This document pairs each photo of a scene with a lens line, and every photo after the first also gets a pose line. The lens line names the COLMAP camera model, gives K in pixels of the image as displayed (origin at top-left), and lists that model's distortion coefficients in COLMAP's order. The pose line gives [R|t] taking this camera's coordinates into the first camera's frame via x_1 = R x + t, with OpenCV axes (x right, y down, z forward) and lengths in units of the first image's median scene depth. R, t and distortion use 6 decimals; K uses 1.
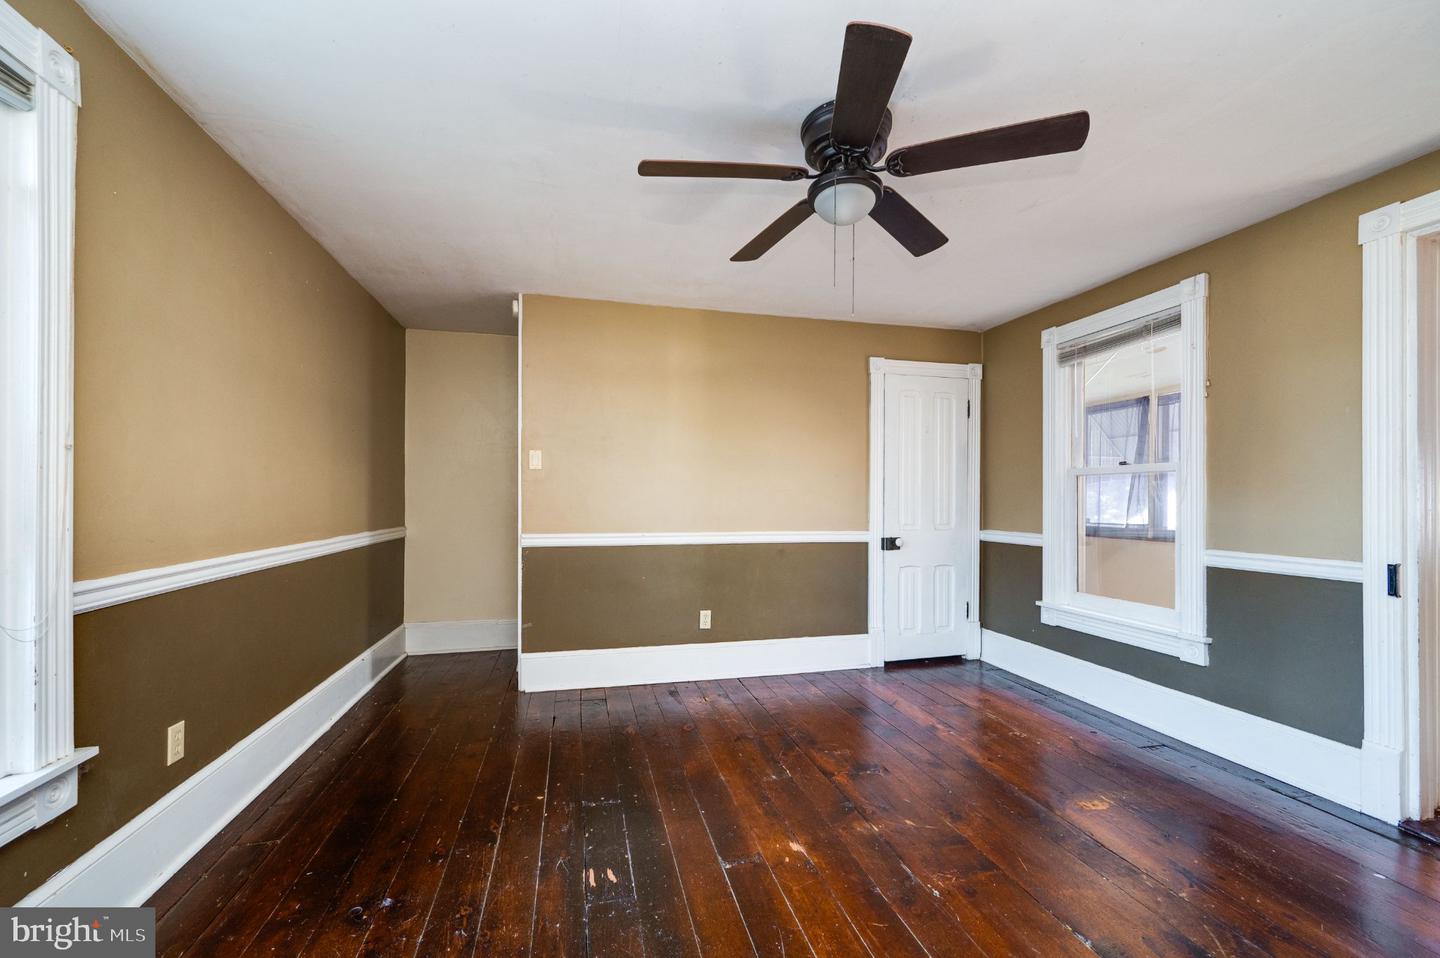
lens RADIAL K [[583.5, 0, 720.0], [0, 583.5, 479.0], [0, 0, 1]] dist [-0.000561, 0.000097]
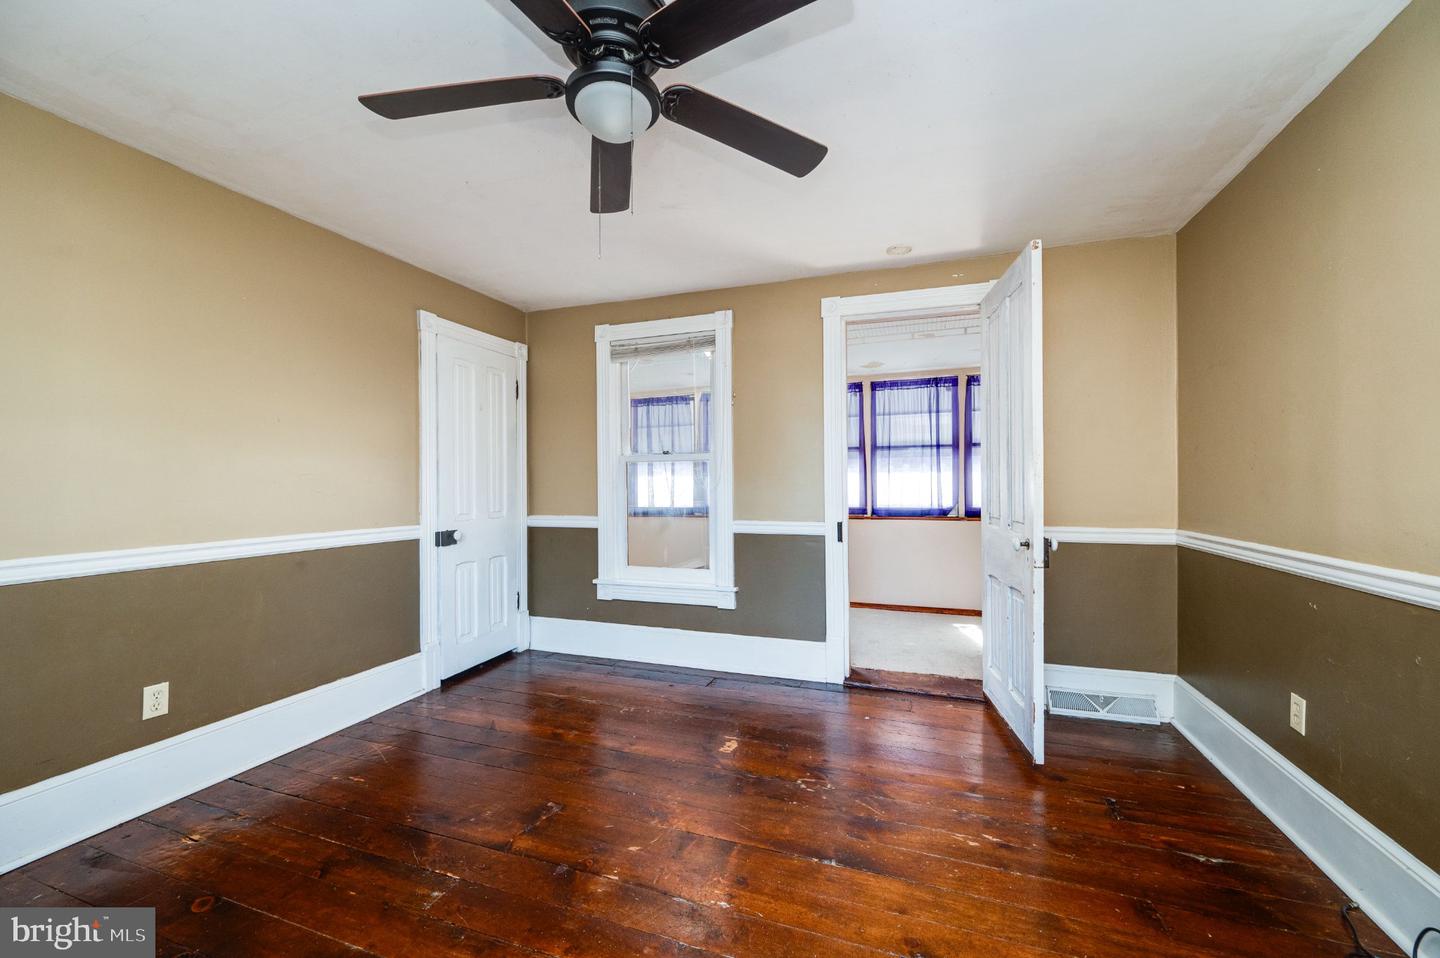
lens RADIAL K [[565.2, 0, 726.1], [0, 565.2, 472.0], [0, 0, 1]] dist [-0.001750, -0.000116]
pose [[0.547560, 0.006912, 0.836738, -0.226597], [-0.019089, 0.999809, 0.004233, 0.005916], [-0.836549, -0.018290, 0.547587, 0.295687]]
